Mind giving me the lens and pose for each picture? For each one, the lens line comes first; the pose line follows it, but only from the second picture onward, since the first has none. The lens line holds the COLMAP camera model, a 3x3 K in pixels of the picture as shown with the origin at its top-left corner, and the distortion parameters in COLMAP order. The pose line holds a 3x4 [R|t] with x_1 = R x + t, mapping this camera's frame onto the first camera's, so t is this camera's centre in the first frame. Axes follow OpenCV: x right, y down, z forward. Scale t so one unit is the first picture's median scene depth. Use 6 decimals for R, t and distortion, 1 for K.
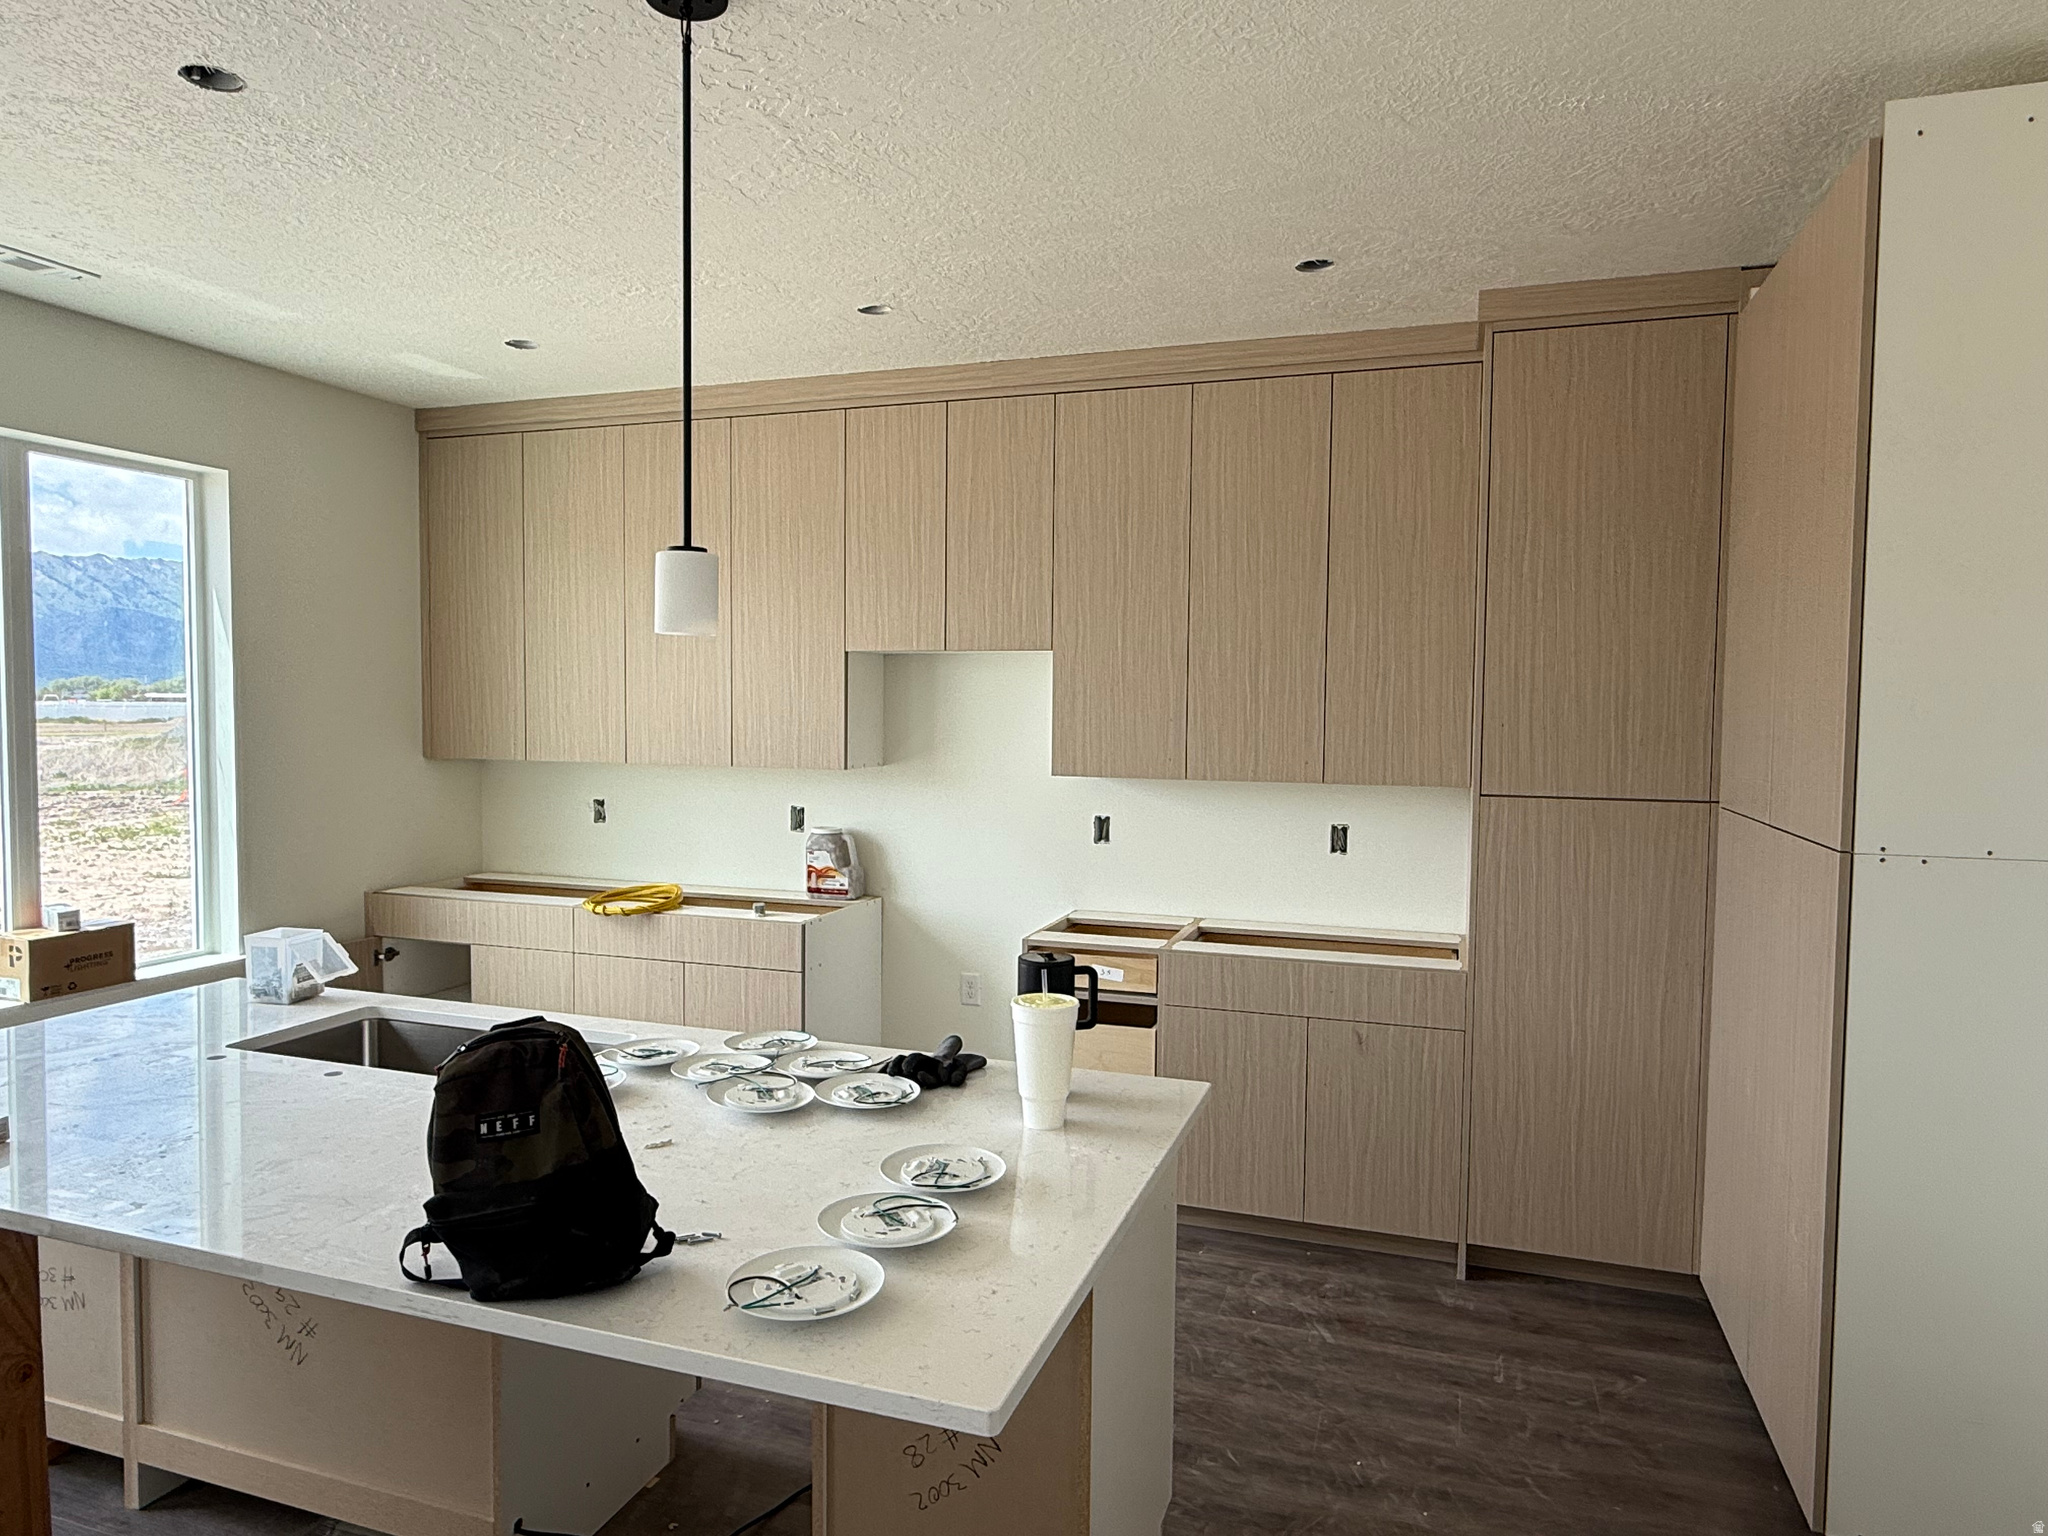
lens RADIAL K [[1267.1, 0, 1010.1], [0, 1267.1, 764.3], [0, 0, 1]] dist [0.000545, 0.000046]
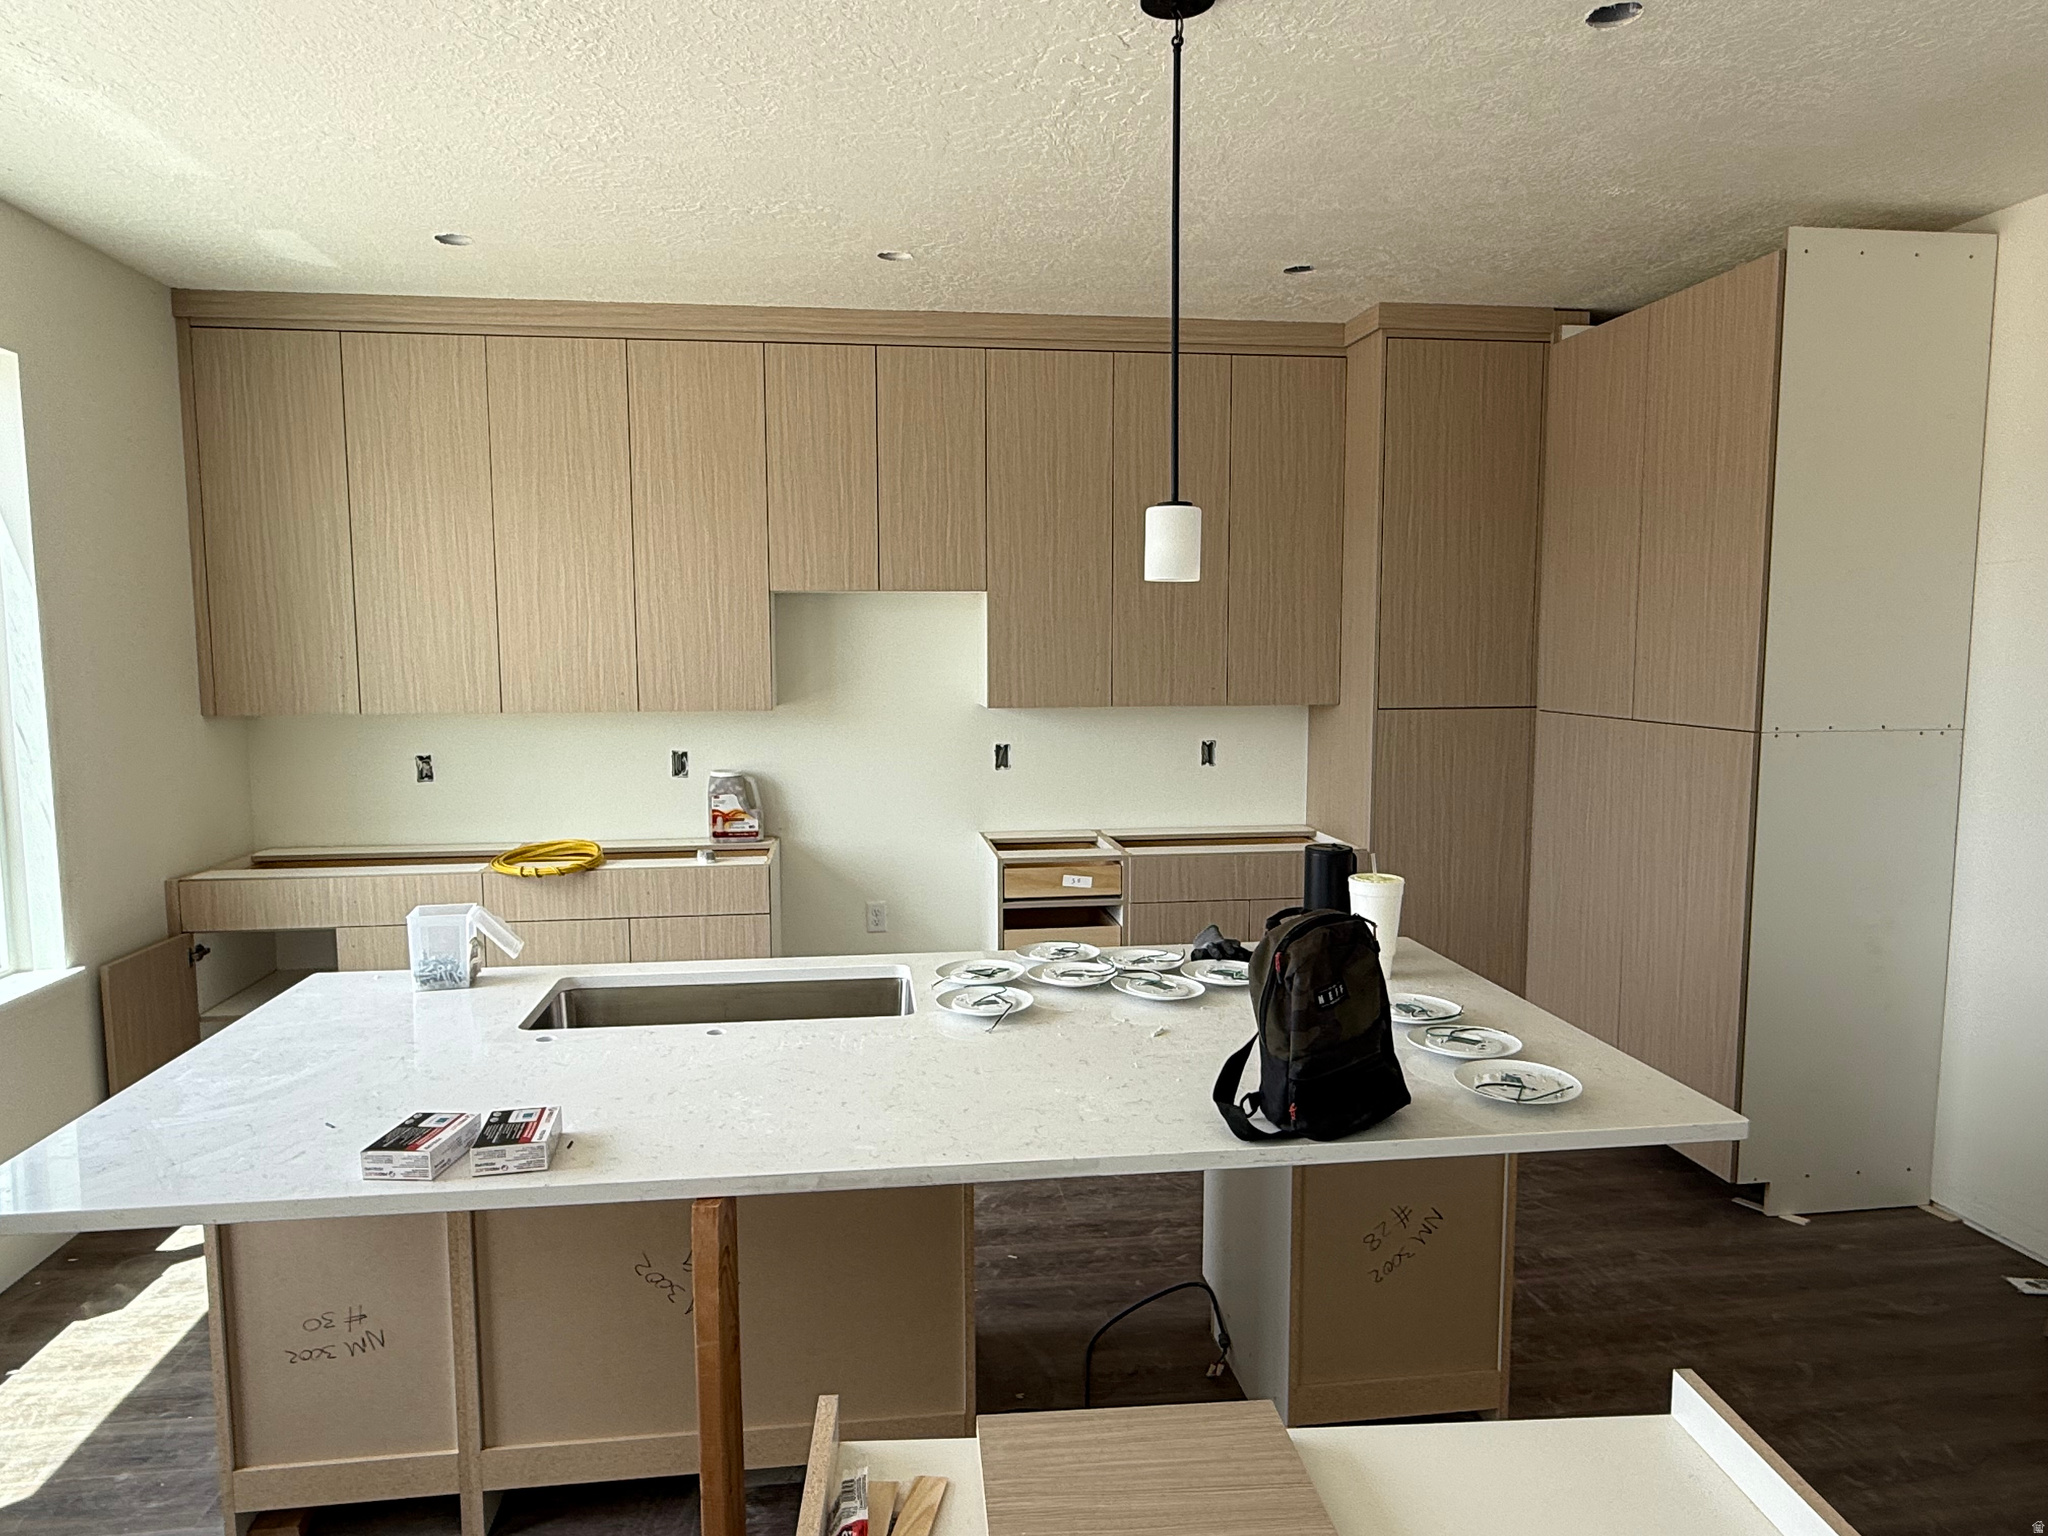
lens RADIAL K [[1267.1, 0, 1010.1], [0, 1267.1, 764.3], [0, 0, 1]] dist [0.000545, 0.000046]
pose [[0.896955, -0.055423, 0.438634, -0.397798], [0.033667, 0.997793, 0.057229, -0.003912], [-0.440837, -0.036565, 0.896842, 0.022511]]
